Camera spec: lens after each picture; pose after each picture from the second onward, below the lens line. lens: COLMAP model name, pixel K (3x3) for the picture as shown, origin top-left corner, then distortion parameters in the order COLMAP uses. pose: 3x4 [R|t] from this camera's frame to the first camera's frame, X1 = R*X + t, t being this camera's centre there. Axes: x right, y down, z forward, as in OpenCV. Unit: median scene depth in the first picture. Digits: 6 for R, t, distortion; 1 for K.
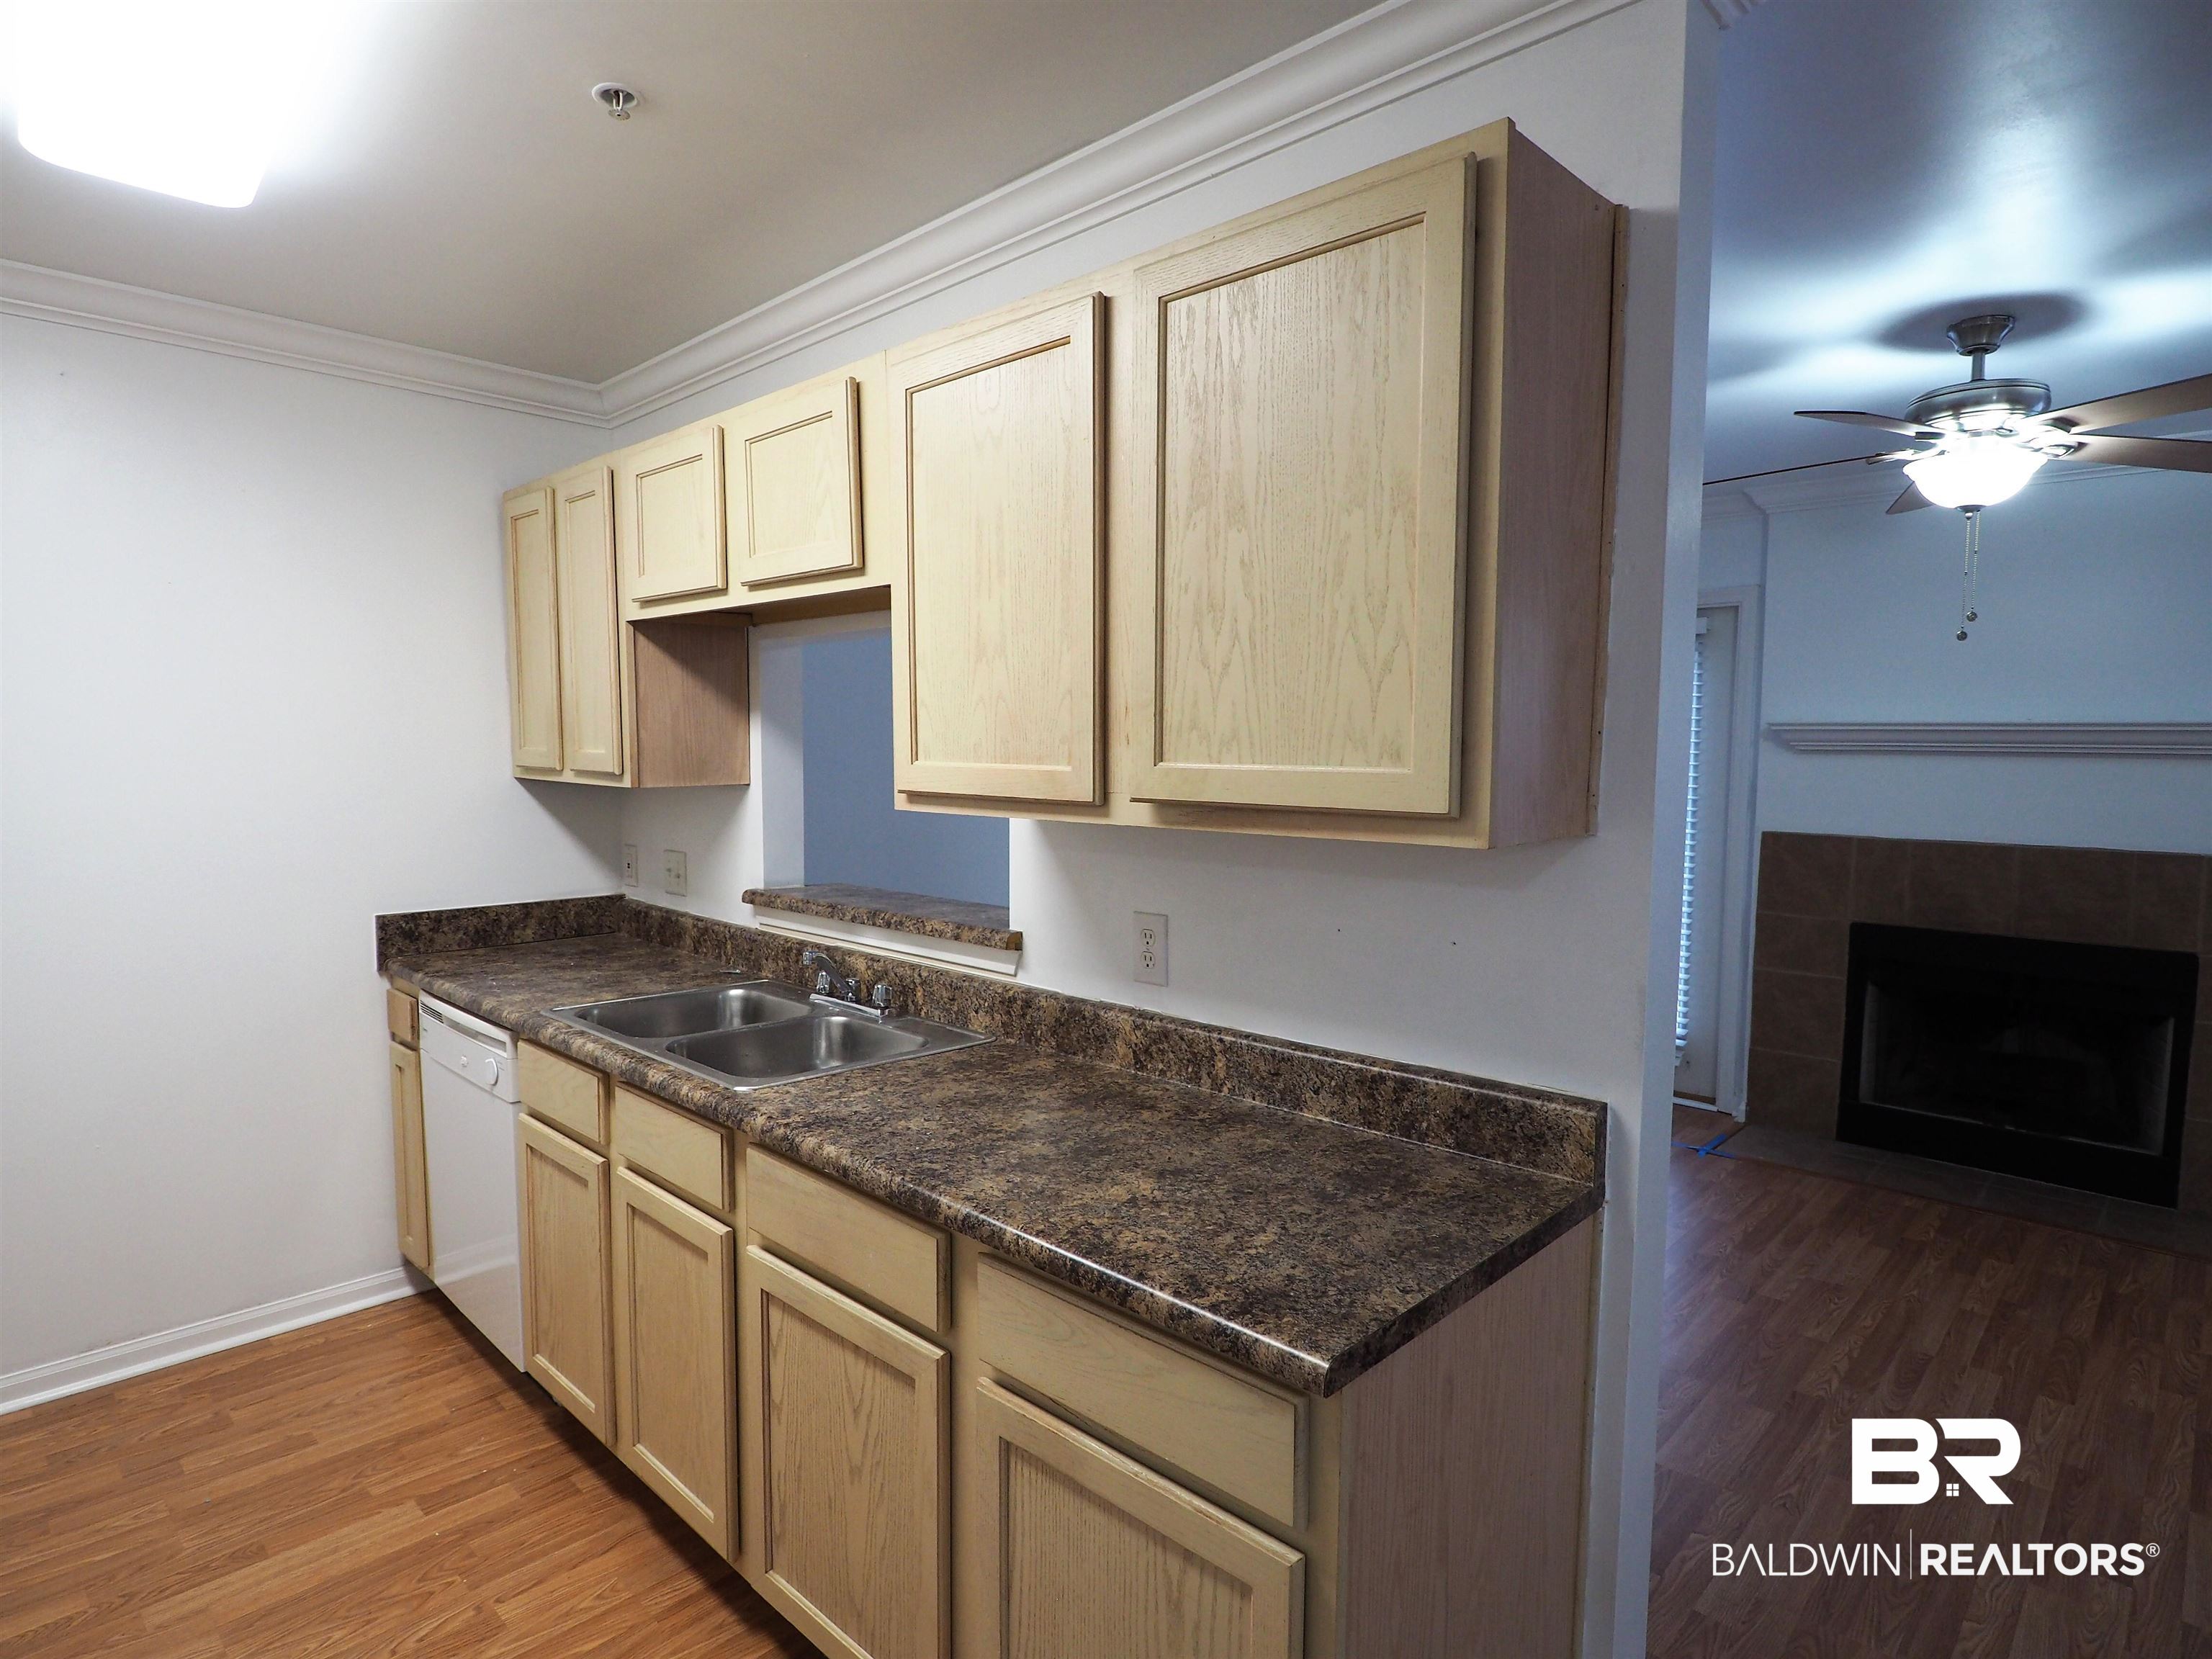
lens RADIAL K [[1194.0, 0, 1093.5], [0, 1194.0, 838.7], [0, 0, 1]] dist [-0.006467, -0.004186]
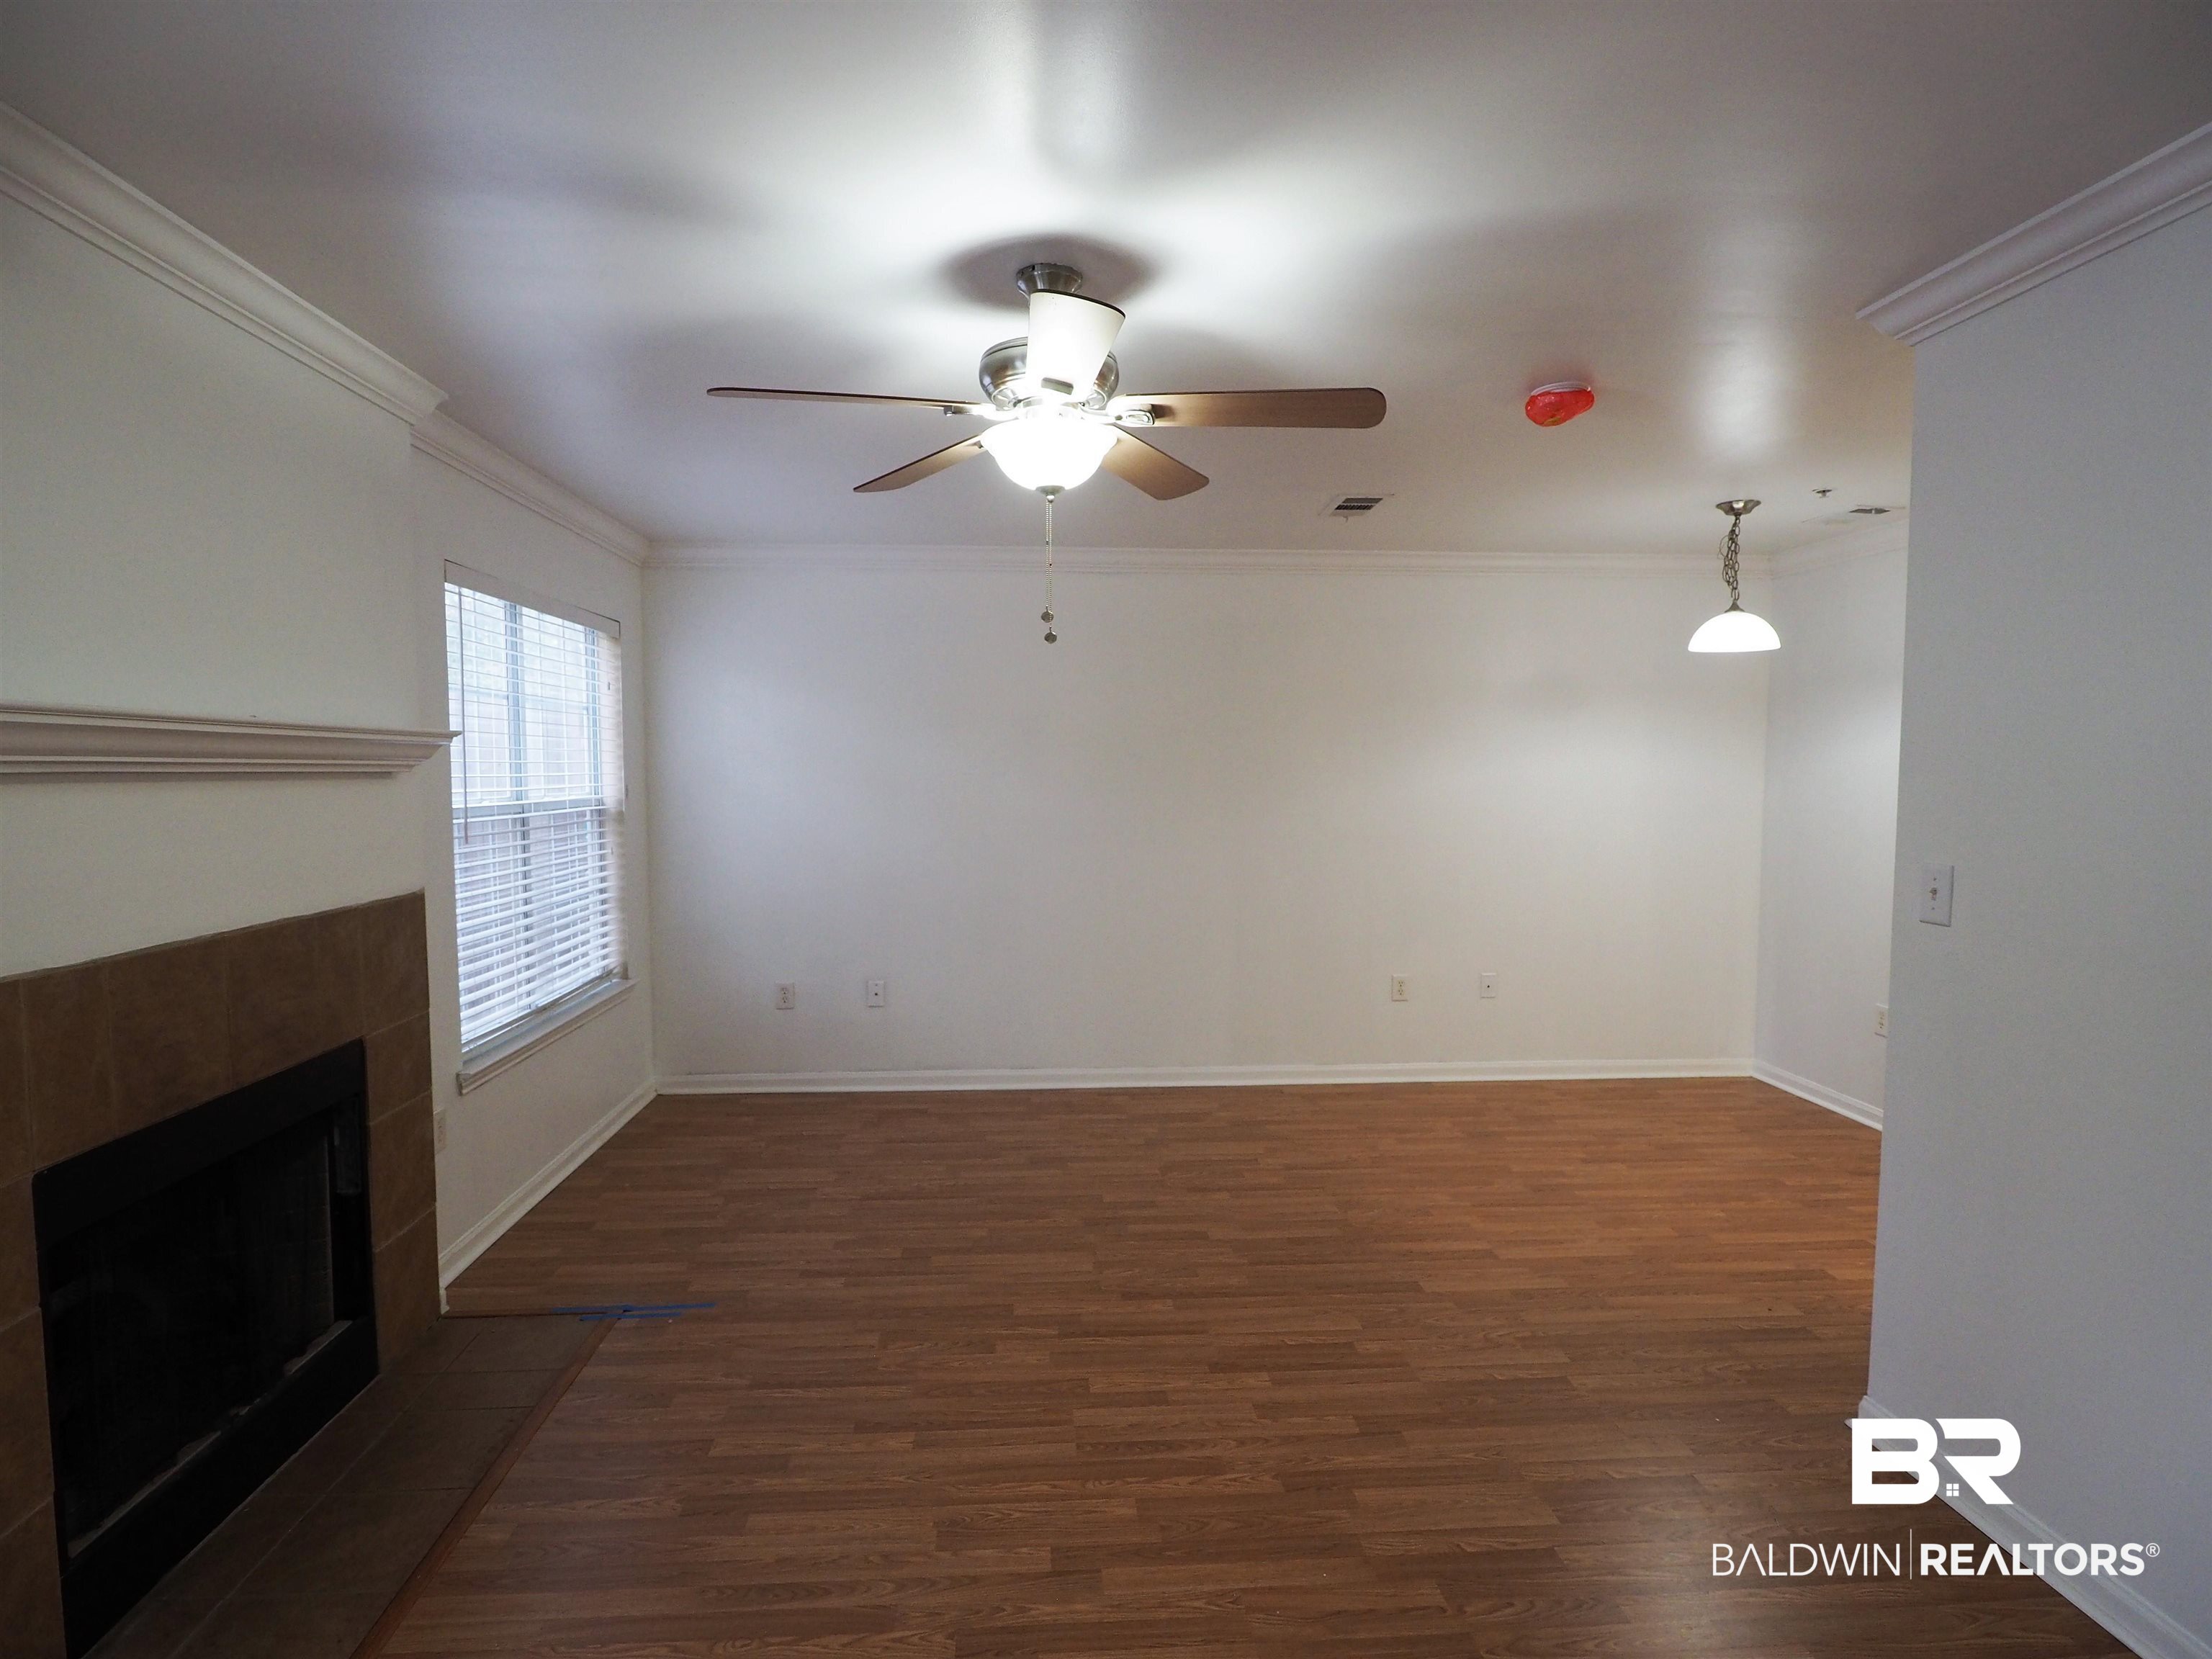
lens RADIAL K [[1194.0, 0, 1093.5], [0, 1194.0, 838.7], [0, 0, 1]] dist [-0.006467, -0.004186]
pose [[-0.739858, -0.047921, 0.671055, 0.121869], [0.047886, 0.991179, 0.123577, -0.134781], [-0.671057, 0.123564, -0.731036, 1.677919]]
